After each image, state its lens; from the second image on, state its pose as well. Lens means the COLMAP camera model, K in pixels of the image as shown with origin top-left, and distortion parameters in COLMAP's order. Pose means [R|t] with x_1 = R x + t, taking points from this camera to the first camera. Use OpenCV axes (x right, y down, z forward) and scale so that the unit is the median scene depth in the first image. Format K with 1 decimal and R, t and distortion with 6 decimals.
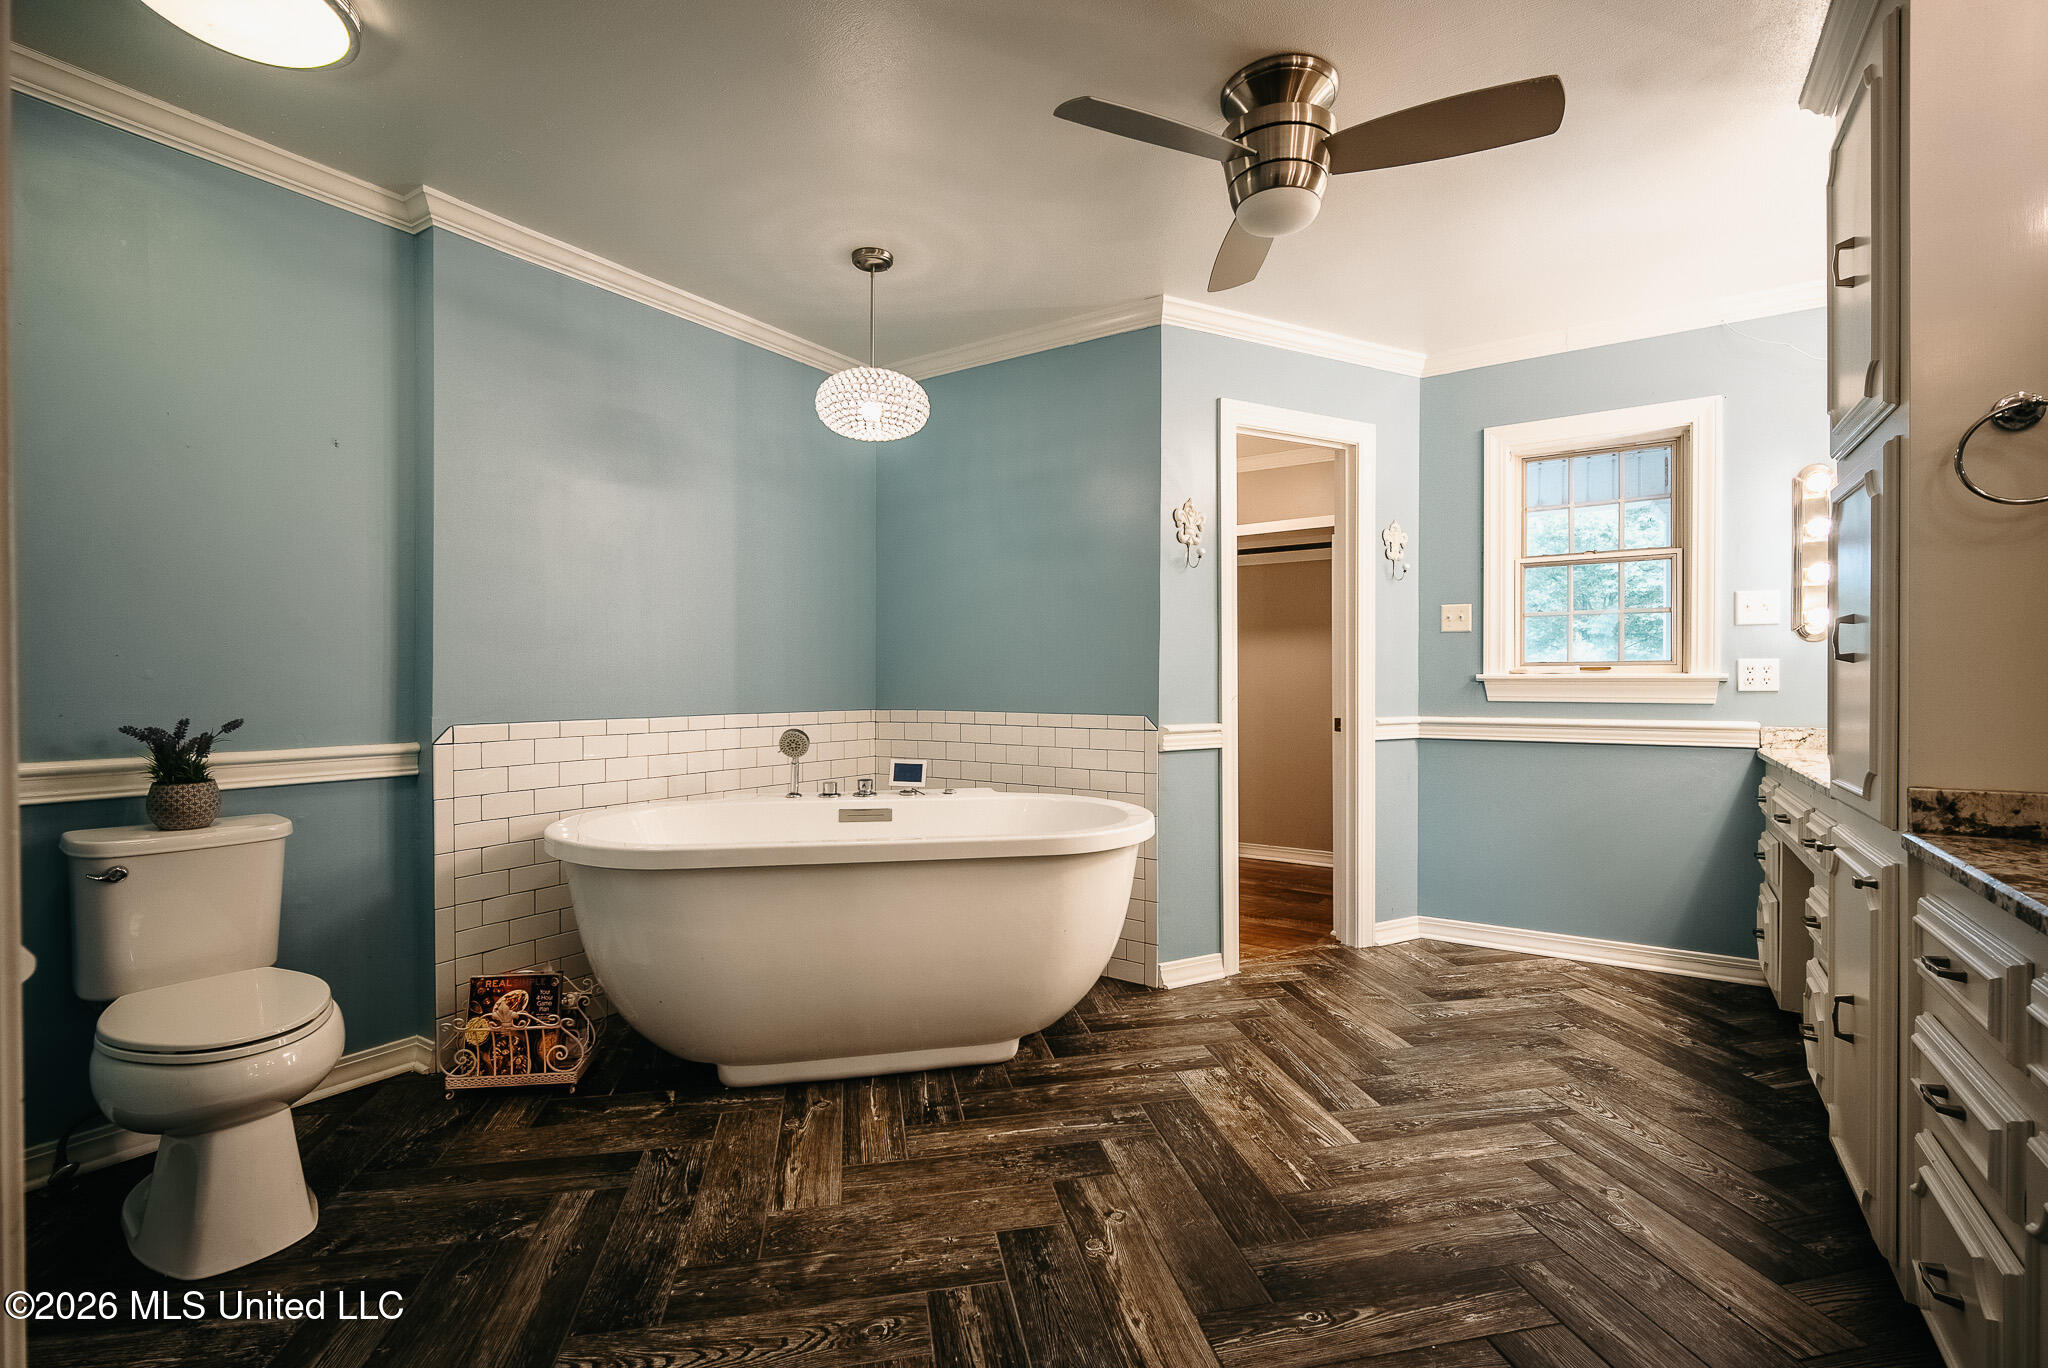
lens RADIAL K [[896.5, 0, 1020.1], [0, 896.5, 684.9], [0, 0, 1]] dist [-0.002899, 0.002172]
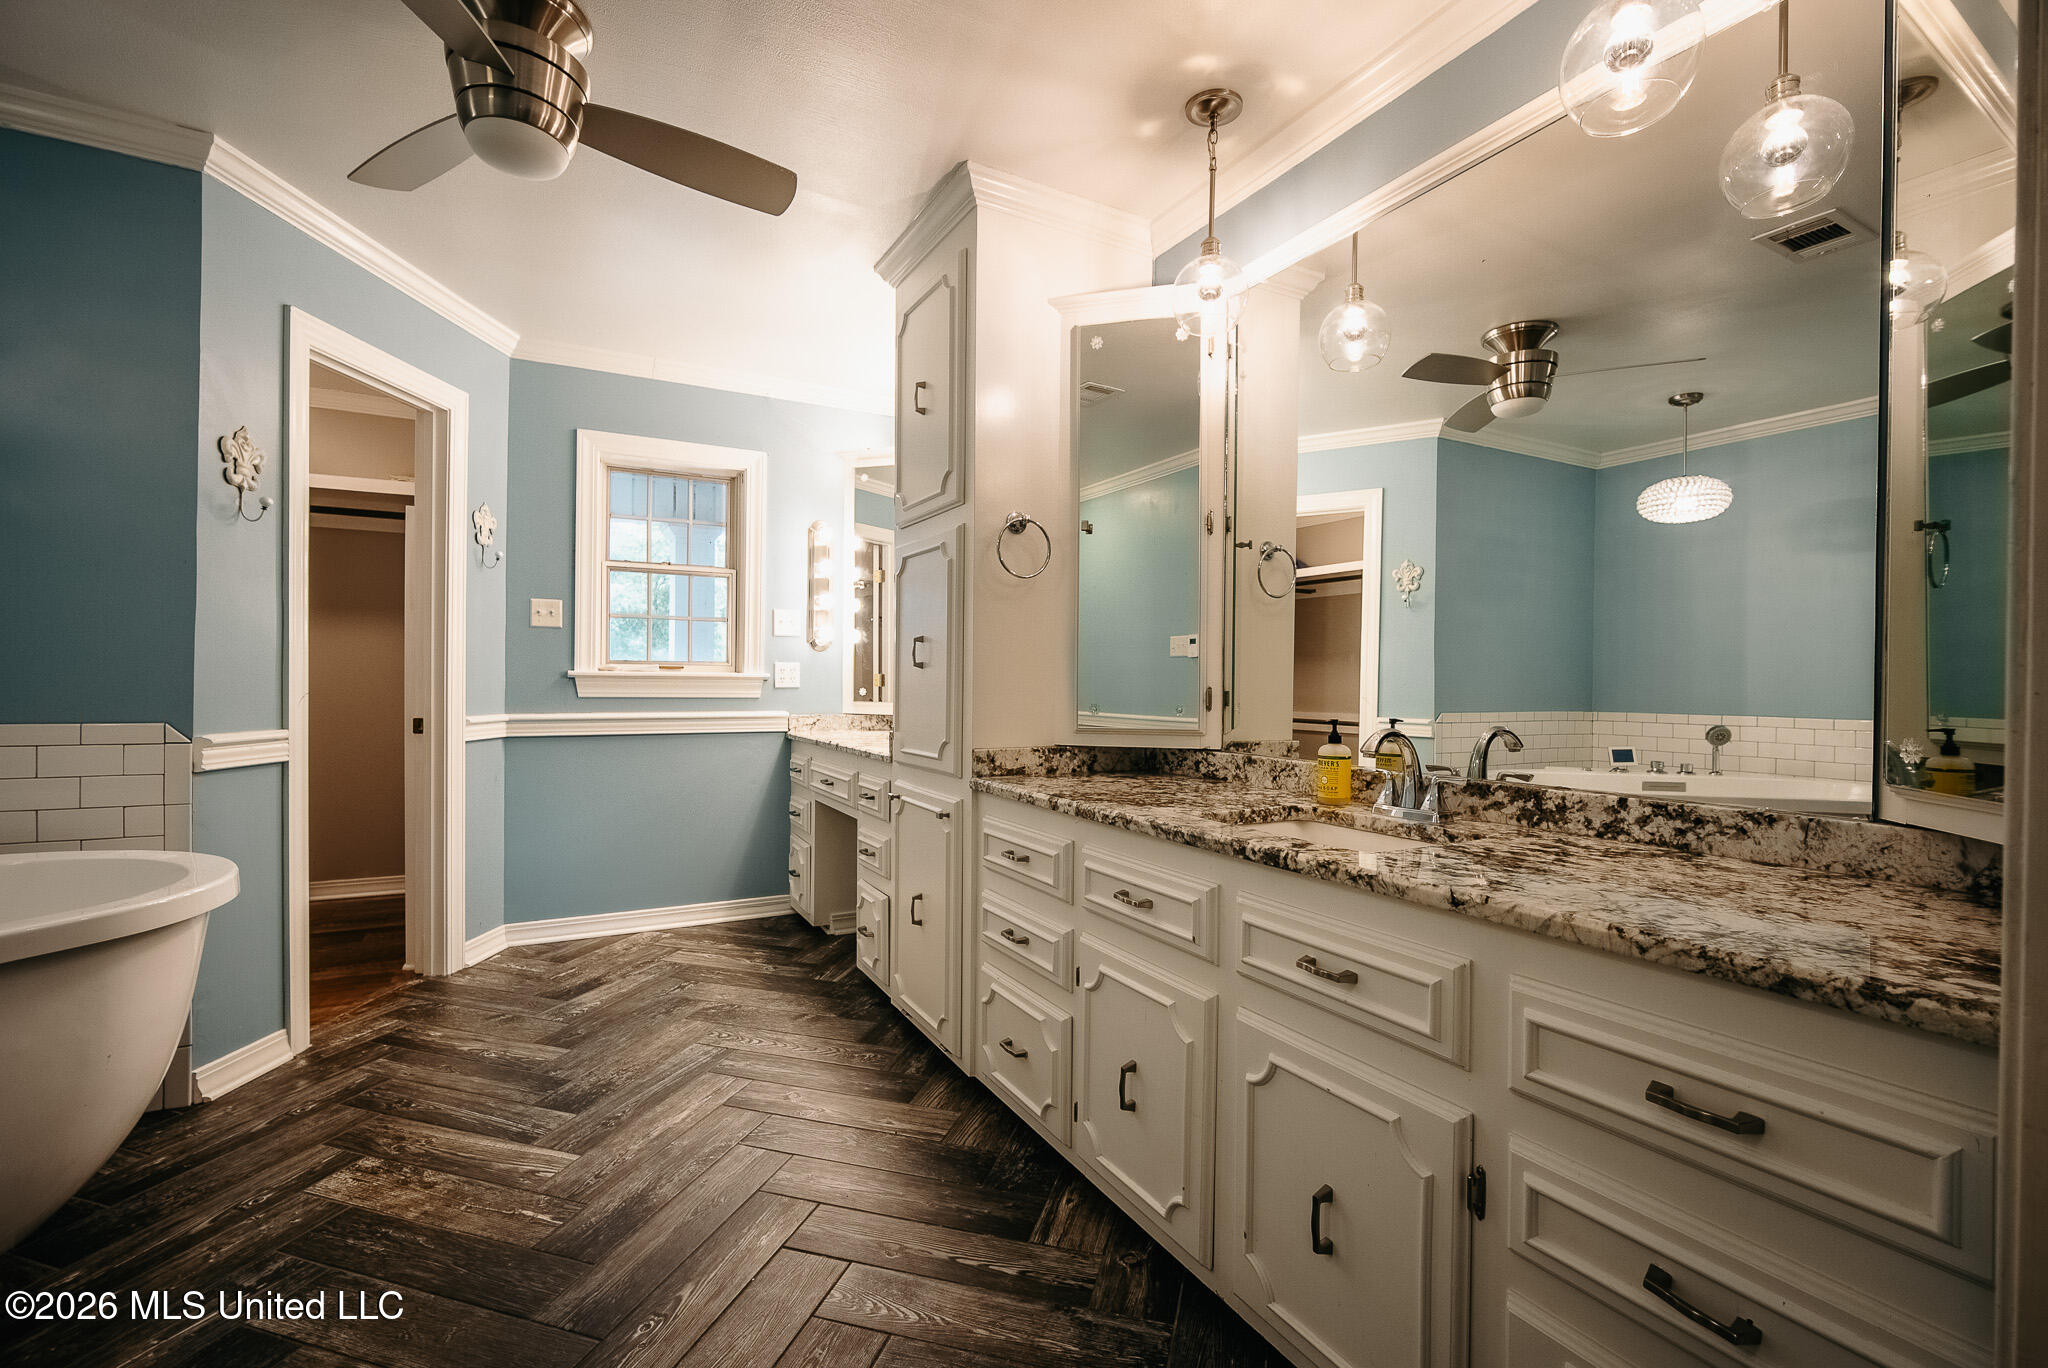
lens RADIAL K [[896.5, 0, 1028.6], [0, 896.5, 688.0], [0, 0, 1]] dist [-0.002899, 0.002172]
pose [[0.469520, -0.000133, 0.882922, -0.161207], [-0.006647, 0.999971, 0.003686, 0.000413], [-0.882897, -0.007599, 0.469505, 0.083341]]
